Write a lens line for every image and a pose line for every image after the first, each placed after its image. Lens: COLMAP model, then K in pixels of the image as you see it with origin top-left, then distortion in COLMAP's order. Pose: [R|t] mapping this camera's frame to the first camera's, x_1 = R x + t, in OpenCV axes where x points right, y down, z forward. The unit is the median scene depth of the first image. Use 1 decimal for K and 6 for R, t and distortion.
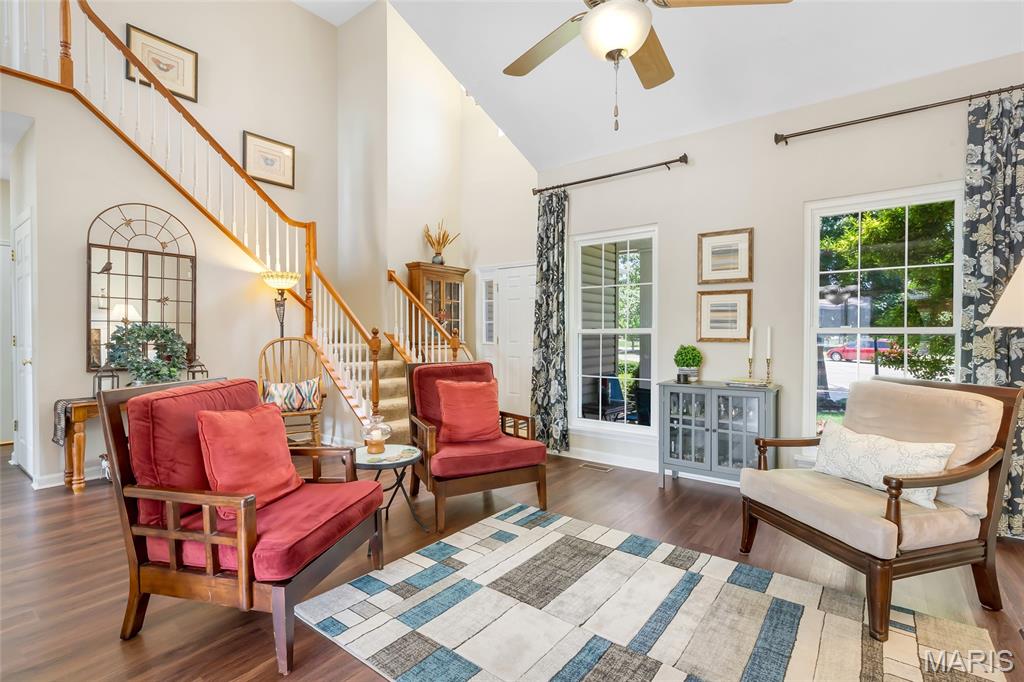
lens RADIAL K [[476.1, 0, 515.6], [0, 476.1, 341.6], [0, 0, 1]] dist [0.003380, 0.000533]
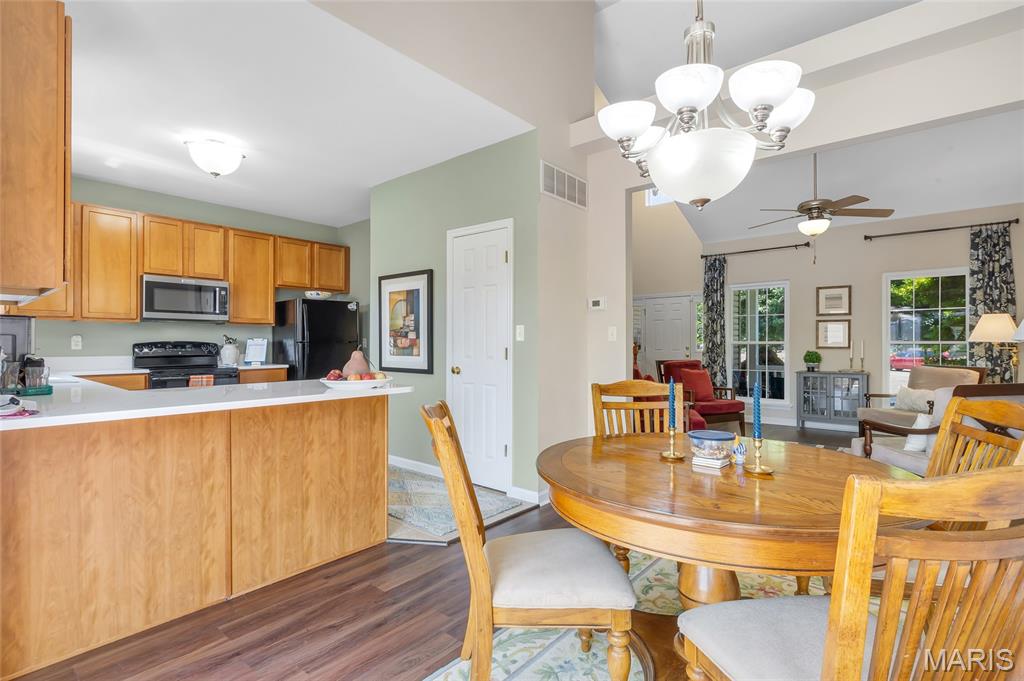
lens RADIAL K [[491.6, 0, 507.0], [0, 491.6, 344.9], [0, 0, 1]] dist [0.005537, 0.000504]
pose [[0.998304, -0.000616, -0.058210, -0.562547], [-0.000247, 0.999890, -0.014821, 0.011374], [0.058213, 0.014810, 0.998194, -0.757252]]
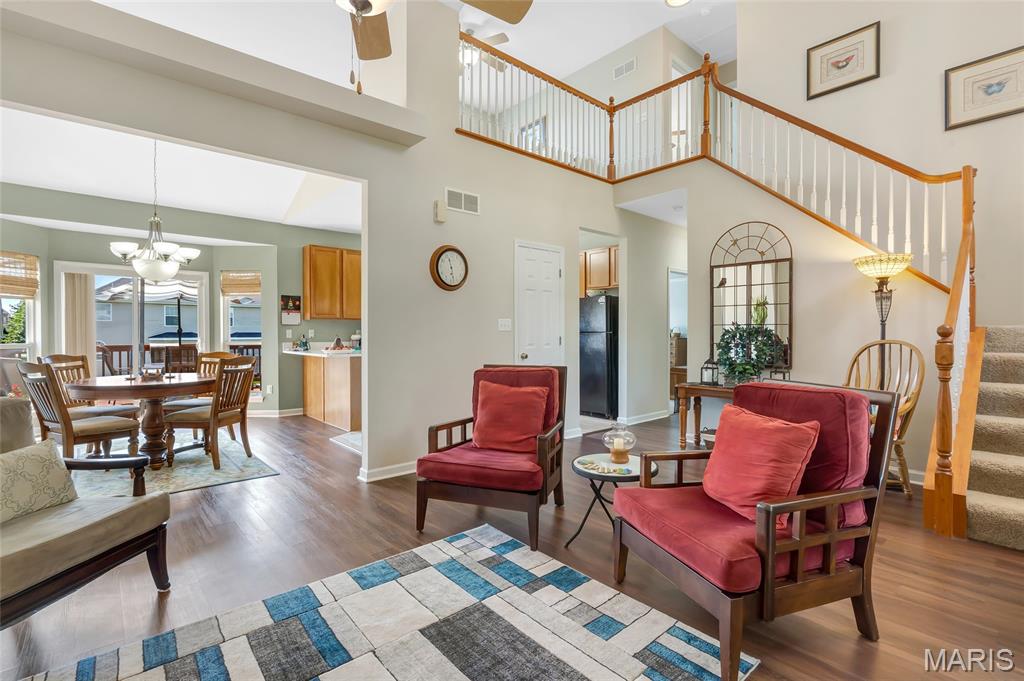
lens RADIAL K [[474.7, 0, 512.0], [0, 474.7, 340.5], [0, 0, 1]] dist [-0.001232, -0.000141]
pose [[-0.204463, 0.011808, -0.978803, 2.966865], [-0.017115, 0.999731, 0.015636, -0.073135], [0.978725, 0.019949, -0.204206, 4.396209]]
